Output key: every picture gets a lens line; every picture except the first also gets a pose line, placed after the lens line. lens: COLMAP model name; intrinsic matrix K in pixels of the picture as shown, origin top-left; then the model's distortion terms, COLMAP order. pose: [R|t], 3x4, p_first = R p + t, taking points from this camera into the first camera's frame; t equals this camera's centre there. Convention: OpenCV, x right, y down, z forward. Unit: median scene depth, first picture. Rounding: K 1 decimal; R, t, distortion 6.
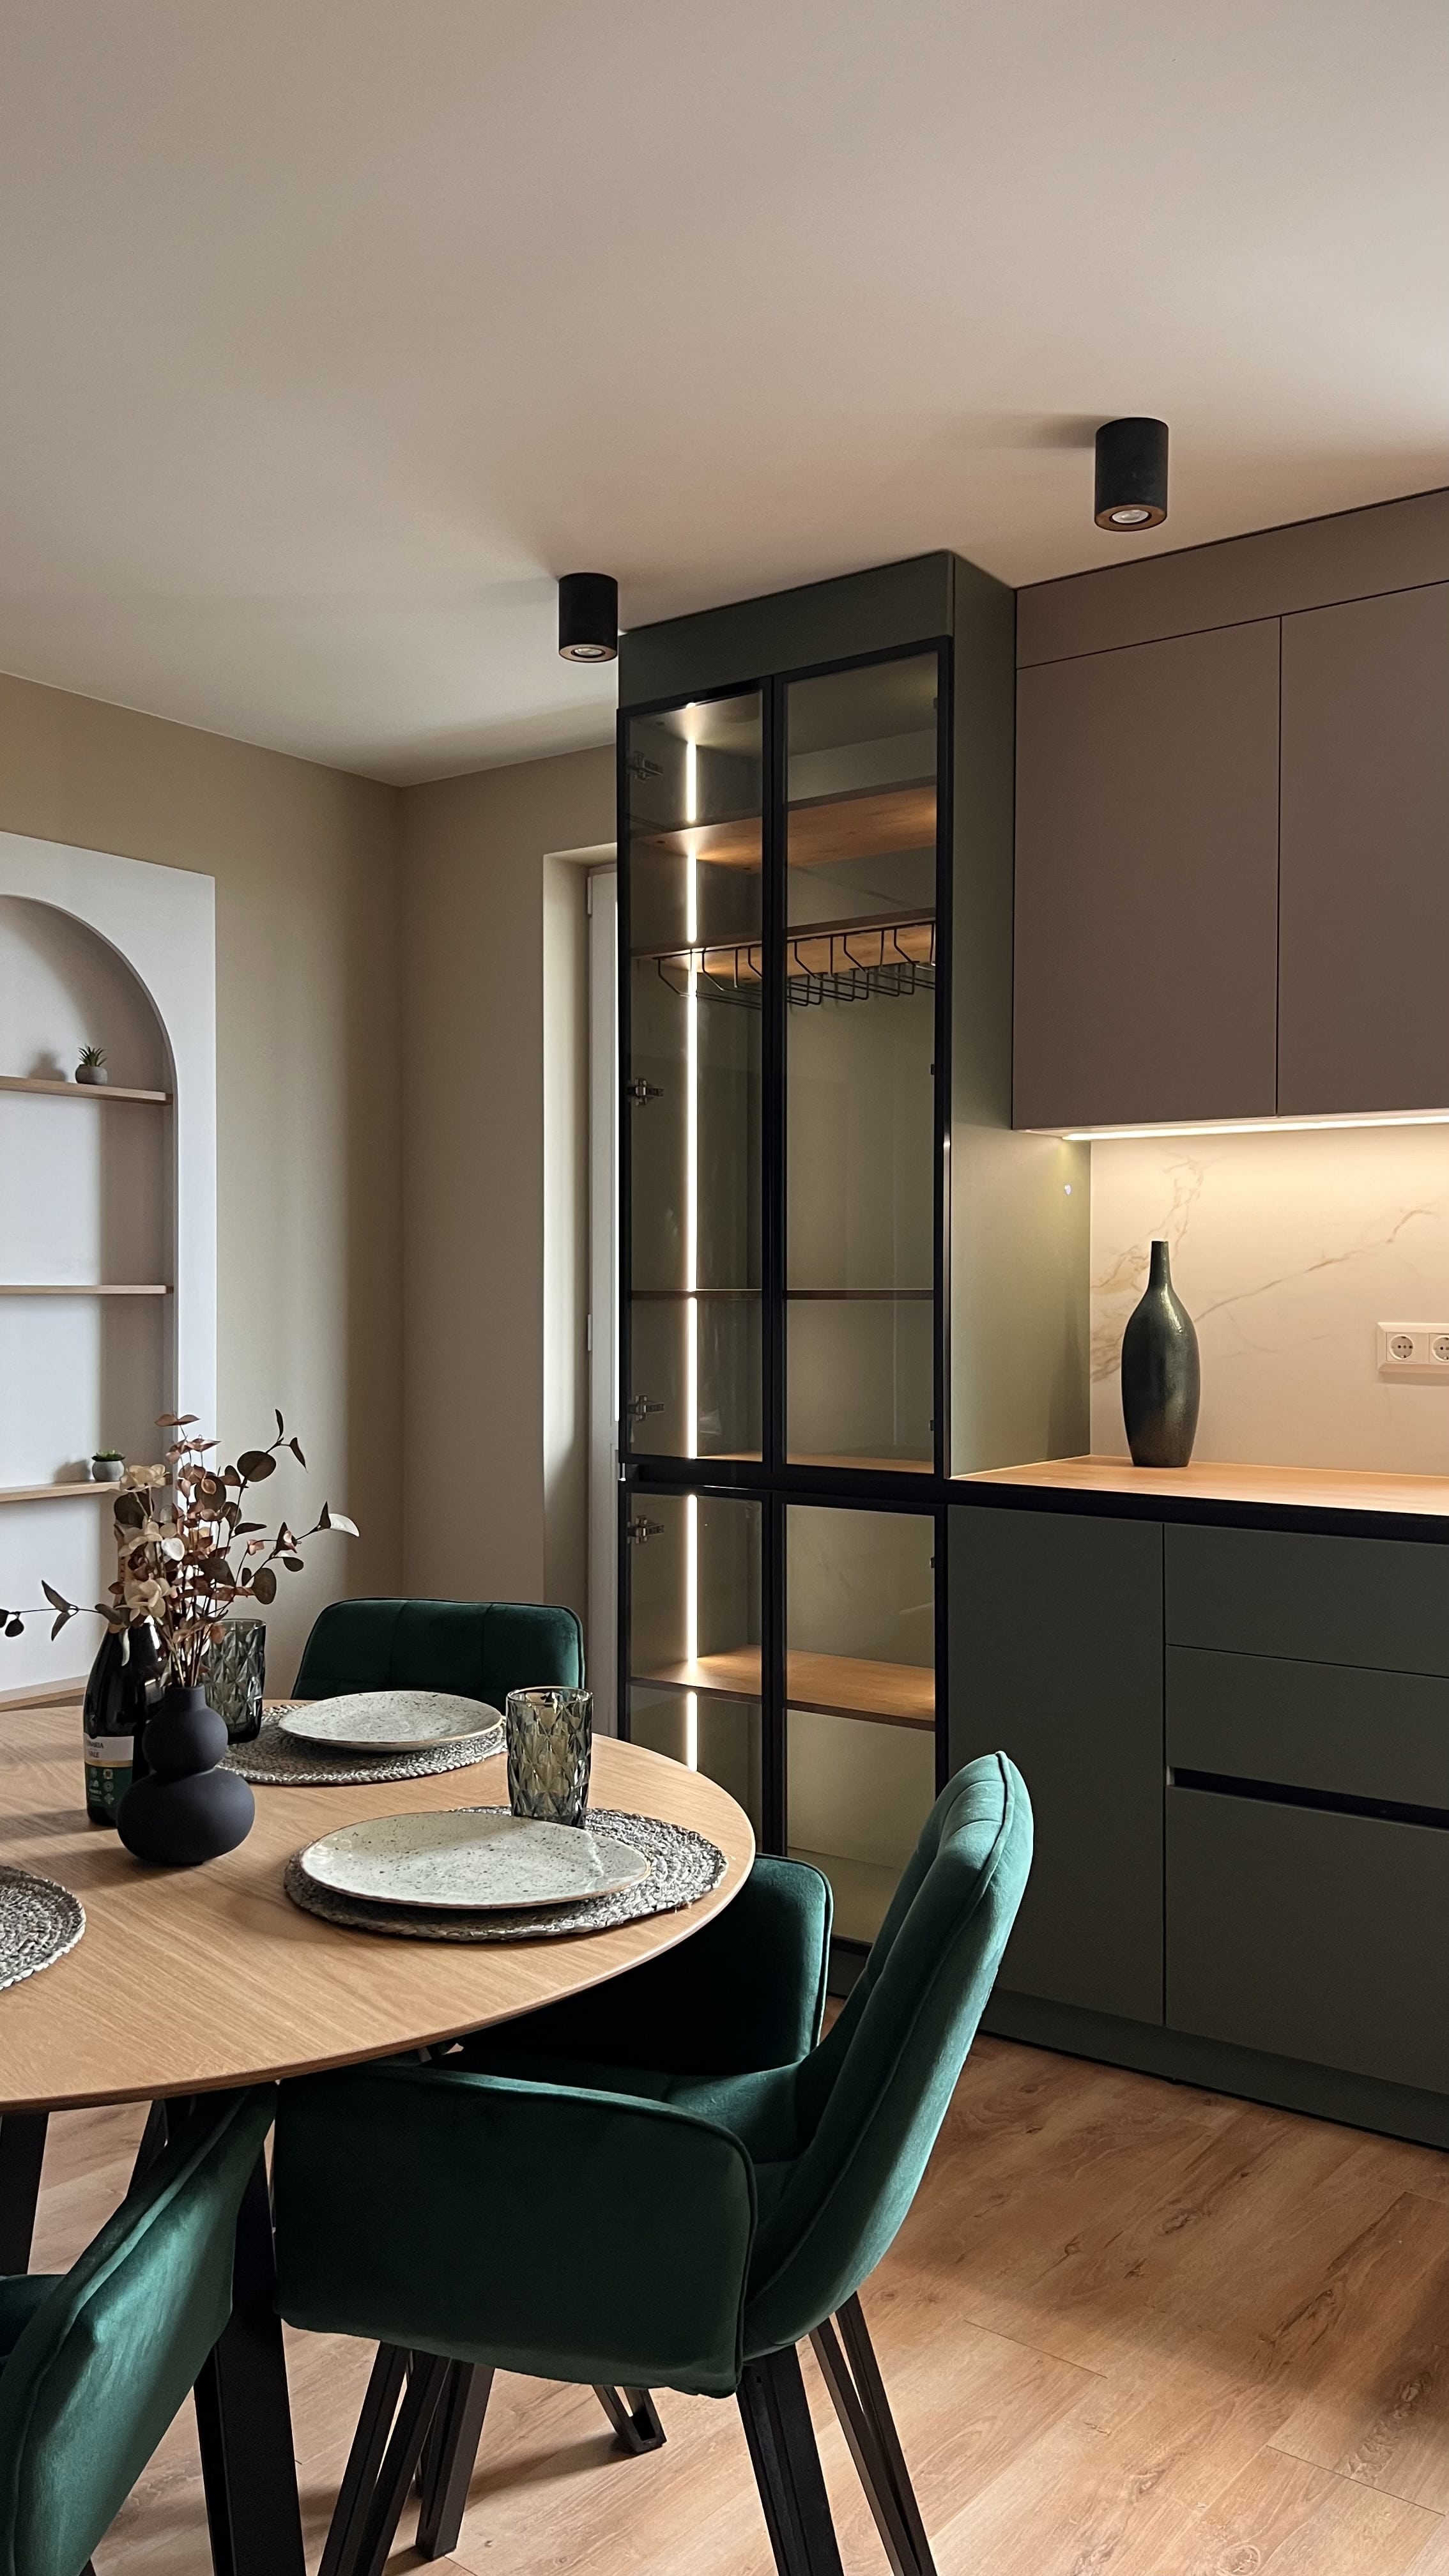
lens RADIAL K [[1961.0, 0, 711.3], [0, 1961.0, 1295.4], [0, 0, 1]] dist [0.087617, -0.110709]
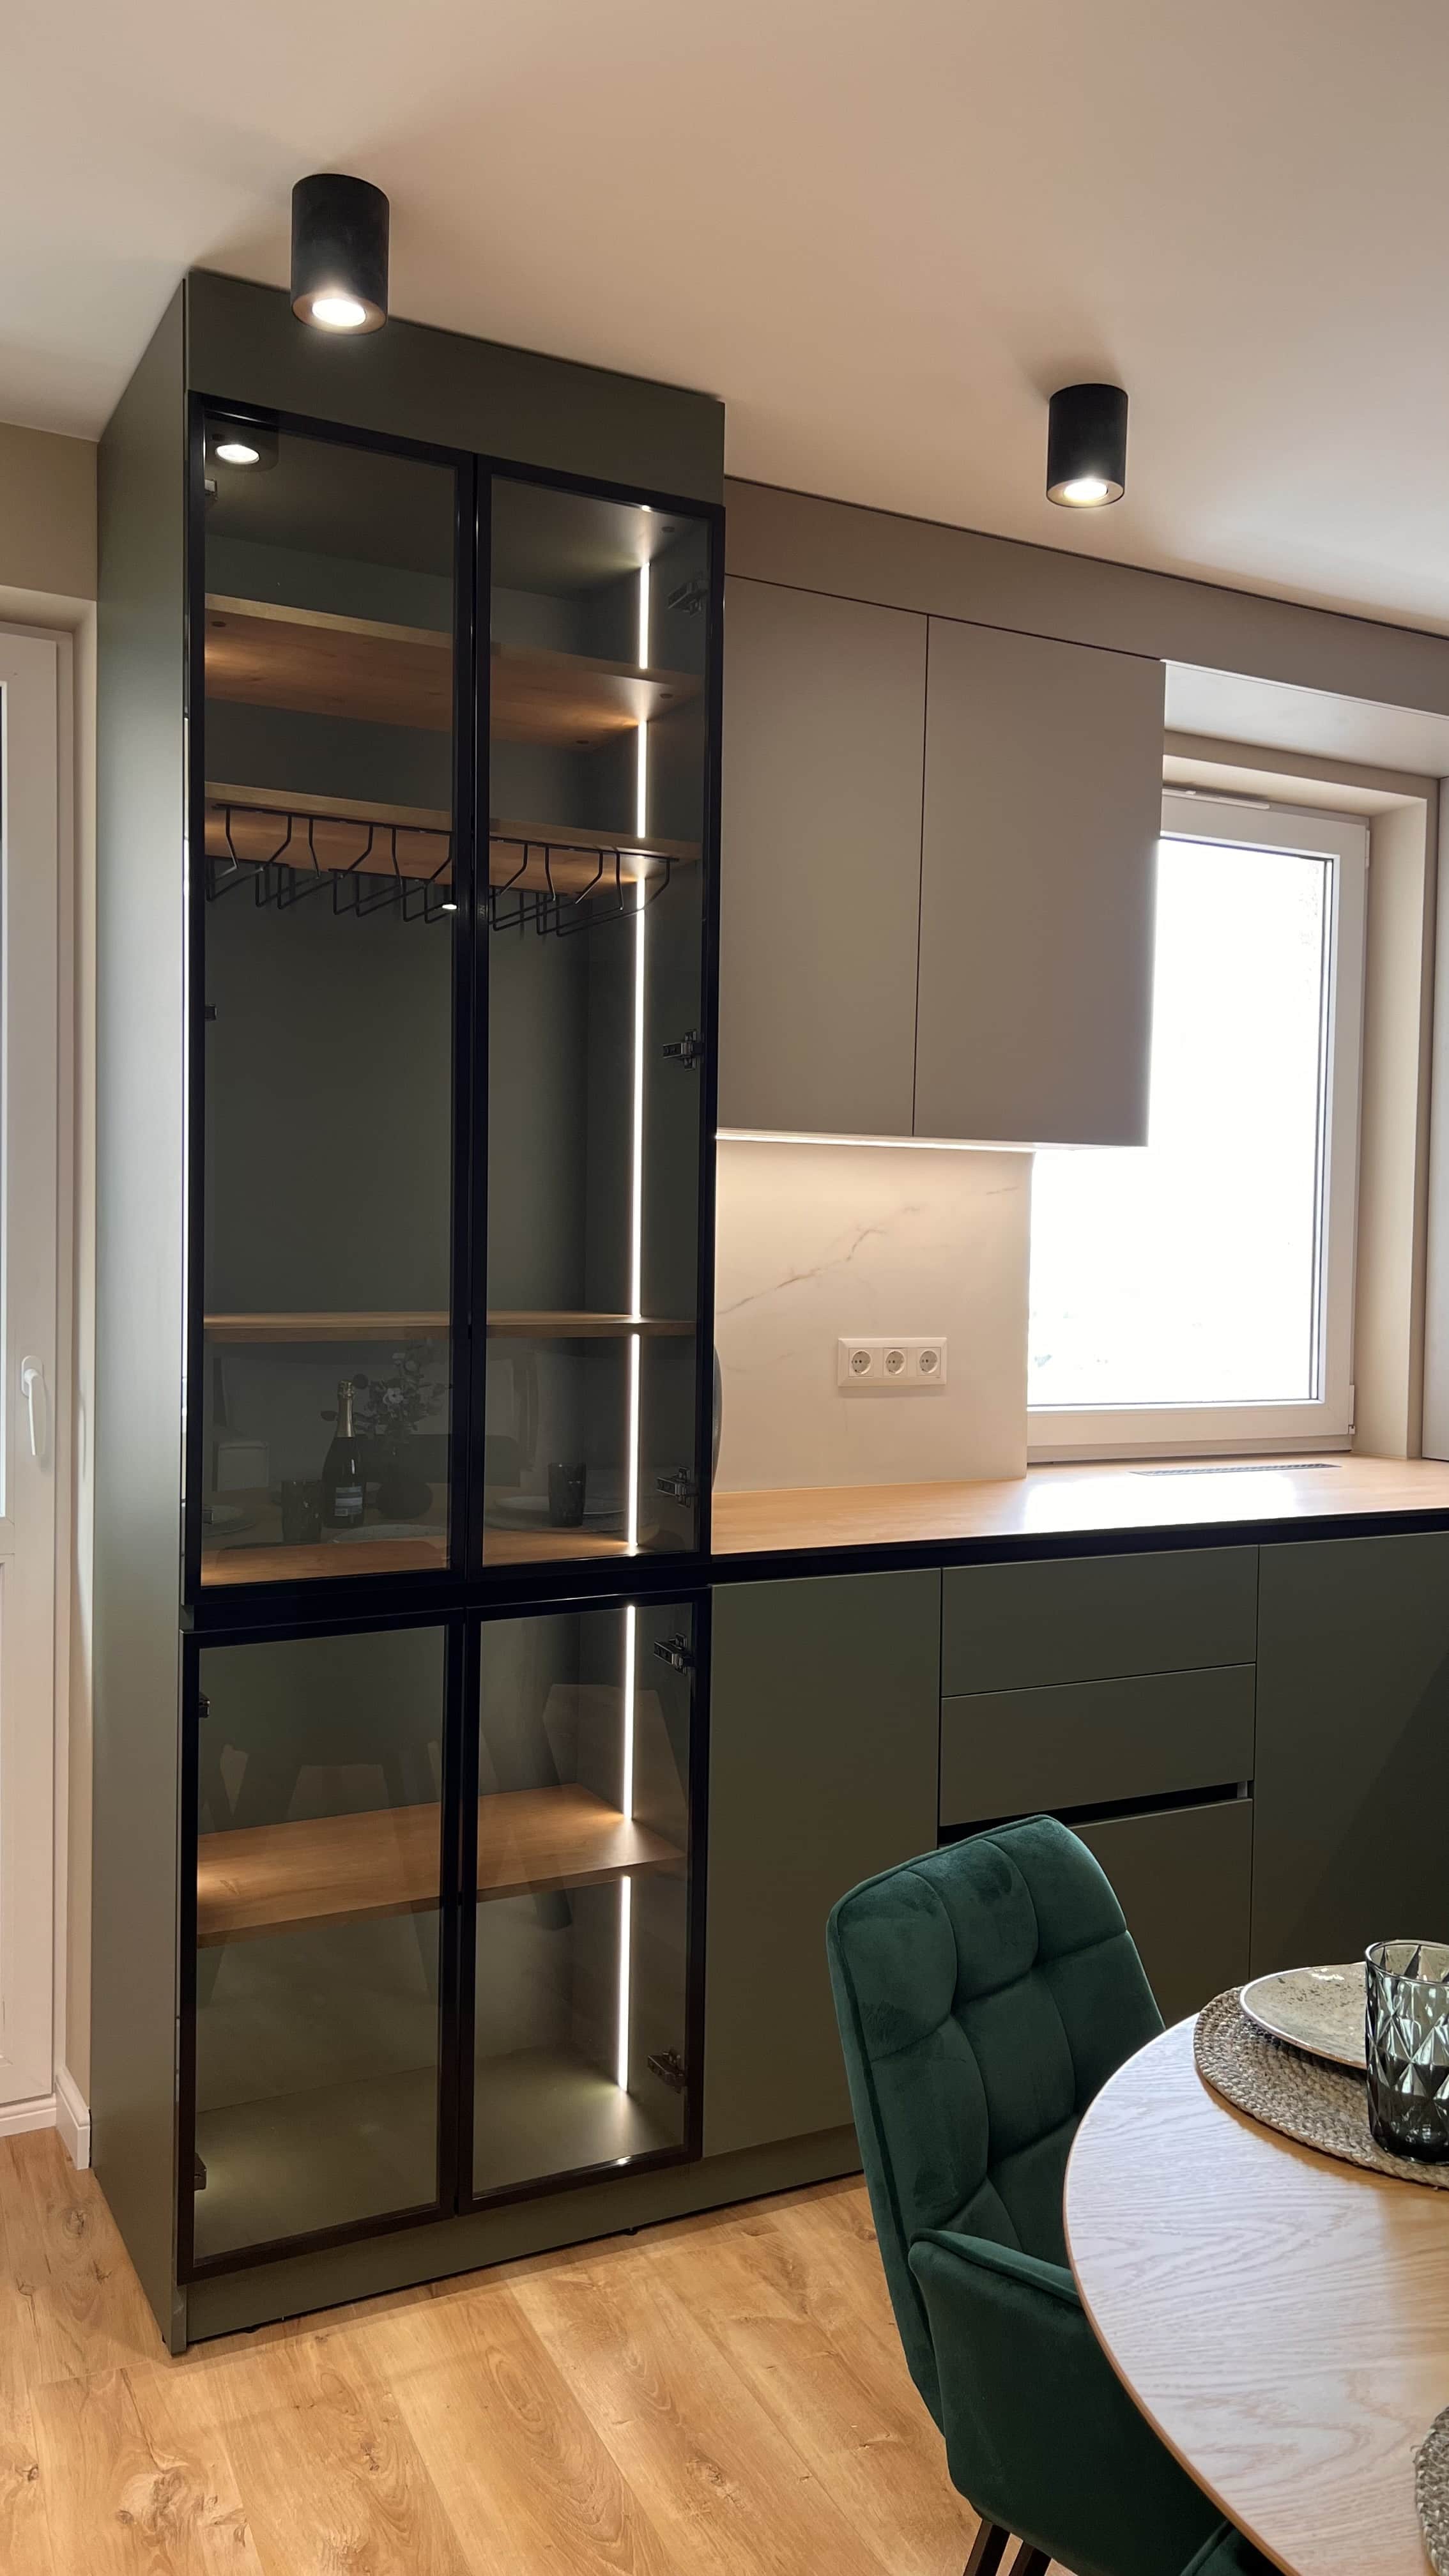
lens RADIAL K [[1948.7, 0, 738.1], [0, 1948.7, 1307.8], [0, 0, 1]] dist [0.076572, -0.082135]
pose [[0.445114, -0.024393, 0.895141, -0.559877], [-0.010526, 0.999417, 0.032469, -0.032725], [-0.895412, -0.023875, 0.444598, 0.586569]]
